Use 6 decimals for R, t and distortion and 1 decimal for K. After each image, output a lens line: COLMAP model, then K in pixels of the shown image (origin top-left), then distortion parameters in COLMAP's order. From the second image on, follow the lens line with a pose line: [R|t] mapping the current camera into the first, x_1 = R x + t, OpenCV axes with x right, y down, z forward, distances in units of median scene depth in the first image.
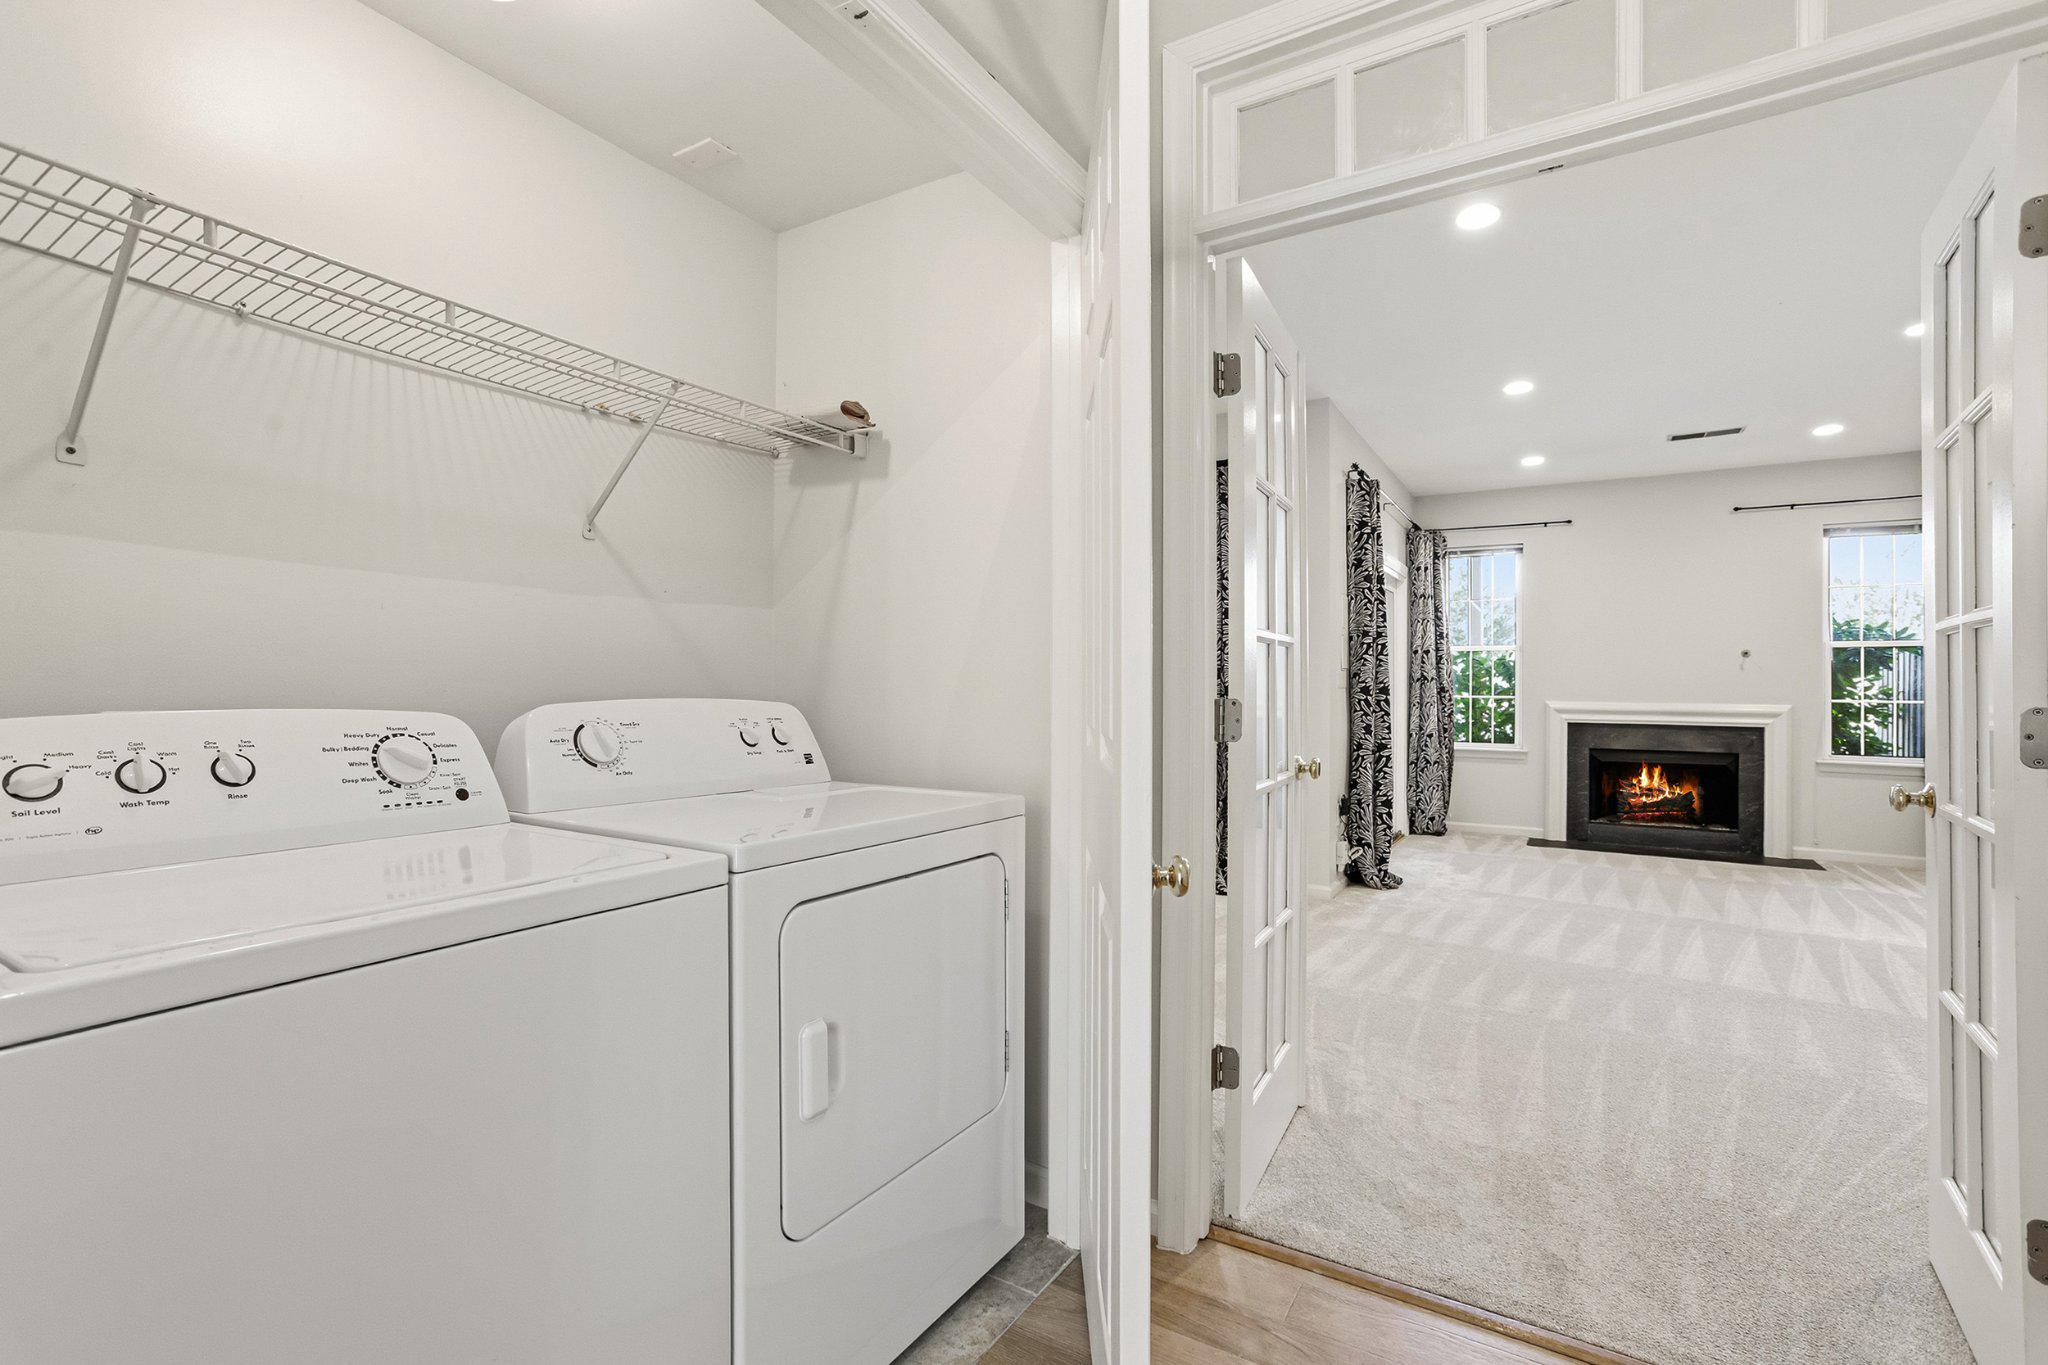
lens RADIAL K [[909.5, 0, 1003.8], [0, 909.5, 676.0], [0, 0, 1]] dist [-0.084460, 0.042987]
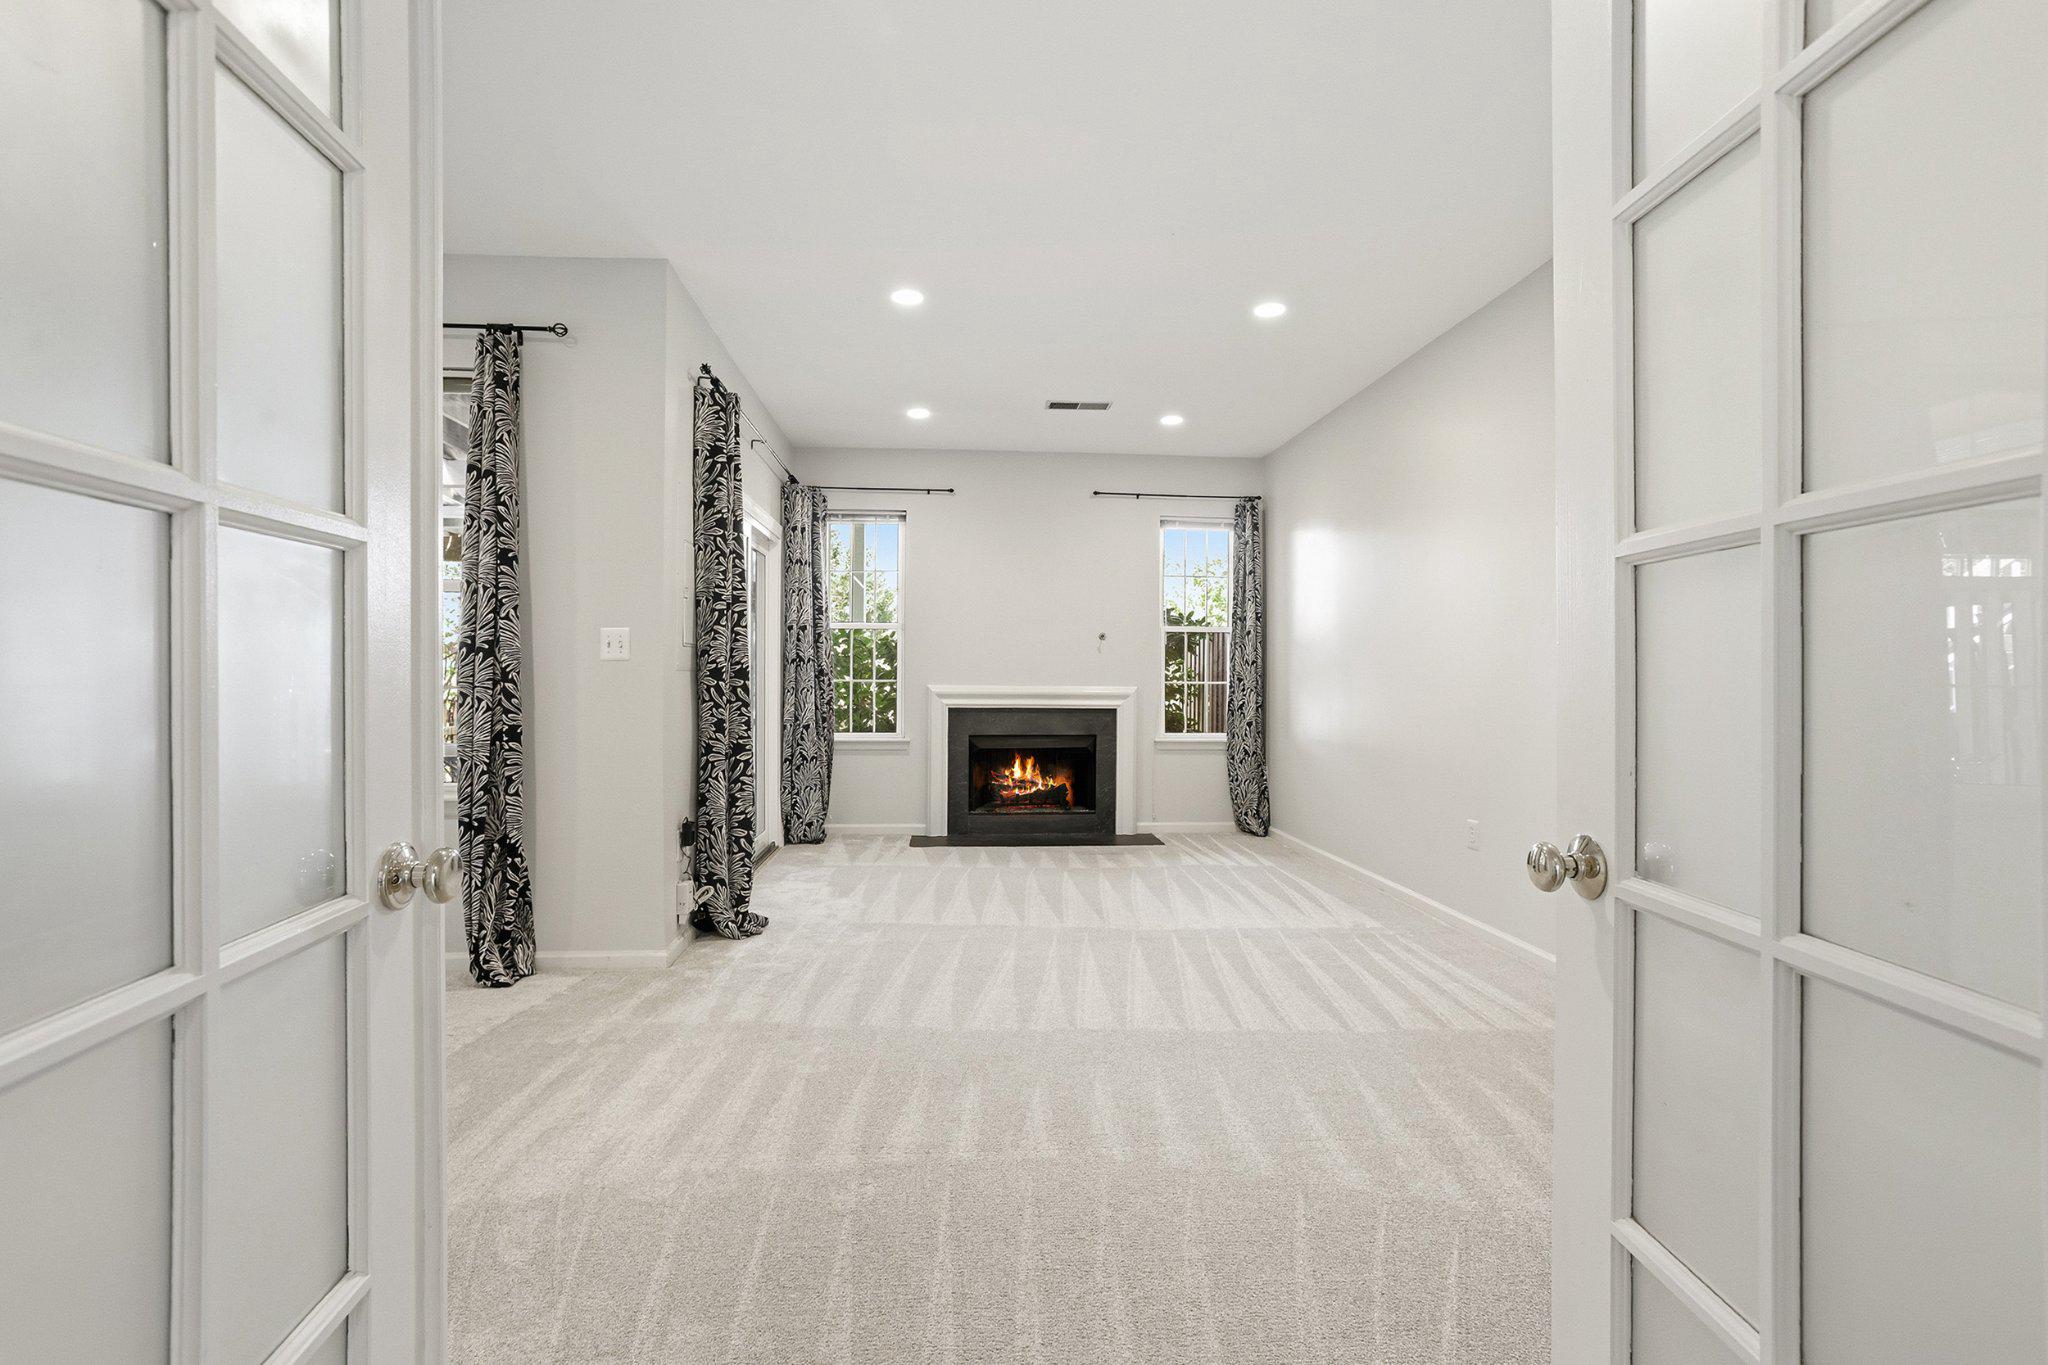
lens RADIAL K [[909.5, 0, 1003.8], [0, 909.5, 676.0], [0, 0, 1]] dist [-0.084460, 0.042987]
pose [[0.801278, -0.005247, 0.598269, 0.128045], [-0.005111, 0.999865, 0.015615, 0.004545], [-0.598270, -0.015570, 0.801143, 0.227259]]
